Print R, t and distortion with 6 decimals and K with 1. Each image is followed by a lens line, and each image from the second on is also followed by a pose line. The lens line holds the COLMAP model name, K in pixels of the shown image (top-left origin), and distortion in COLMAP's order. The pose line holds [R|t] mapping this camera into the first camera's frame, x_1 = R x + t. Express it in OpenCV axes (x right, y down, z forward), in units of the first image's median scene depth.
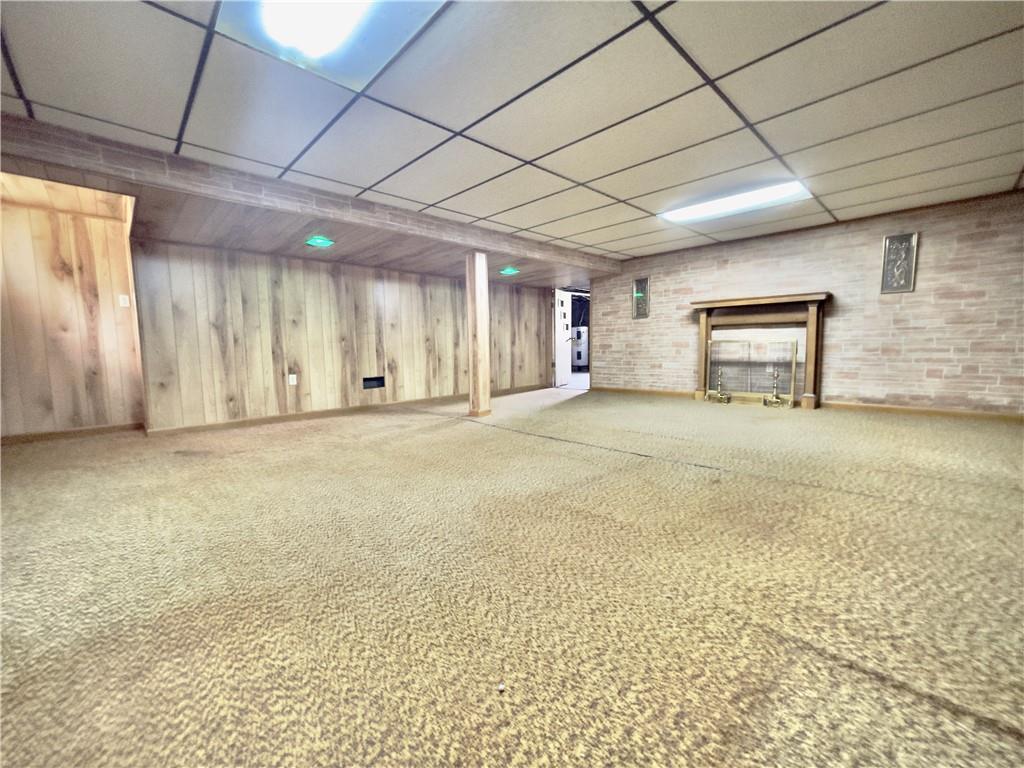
lens RADIAL K [[414.3, 0, 514.2], [0, 414.3, 388.4], [0, 0, 1]] dist [0.000798, 0.002113]
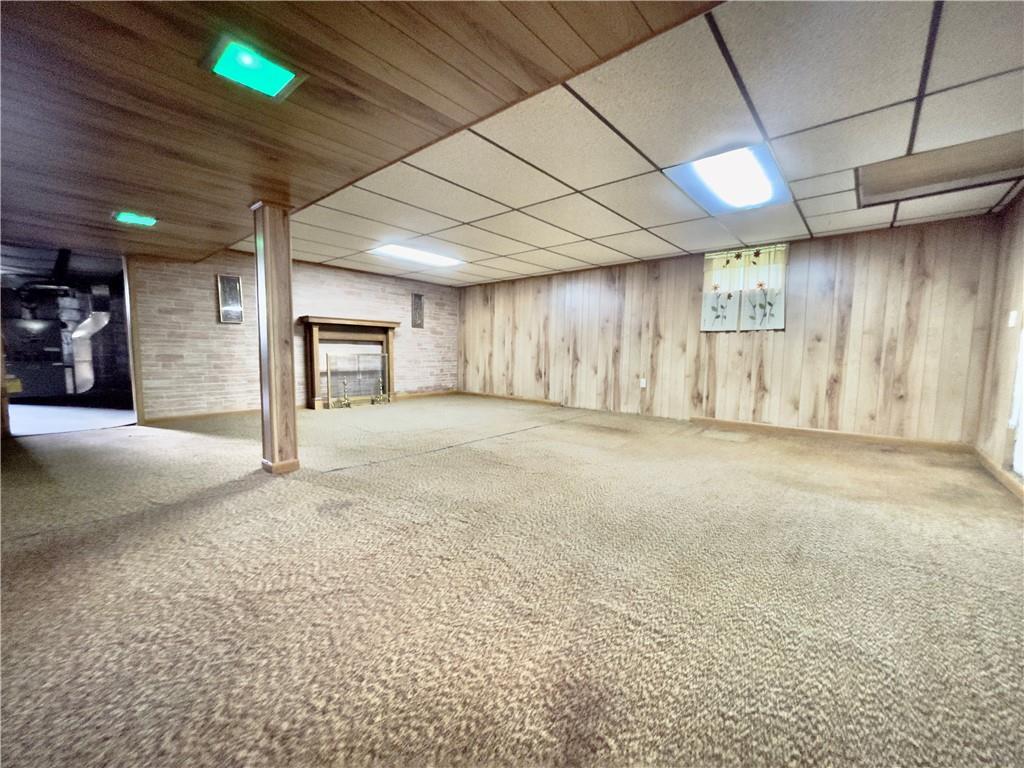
lens RADIAL K [[414.3, 0, 514.2], [0, 414.3, 385.5], [0, 0, 1]] dist [0.000798, 0.002113]
pose [[-0.092360, -0.078377, 0.992636, -0.735931], [0.077556, 0.993303, 0.085645, -0.097035], [-0.992701, 0.084895, -0.085663, 0.683267]]
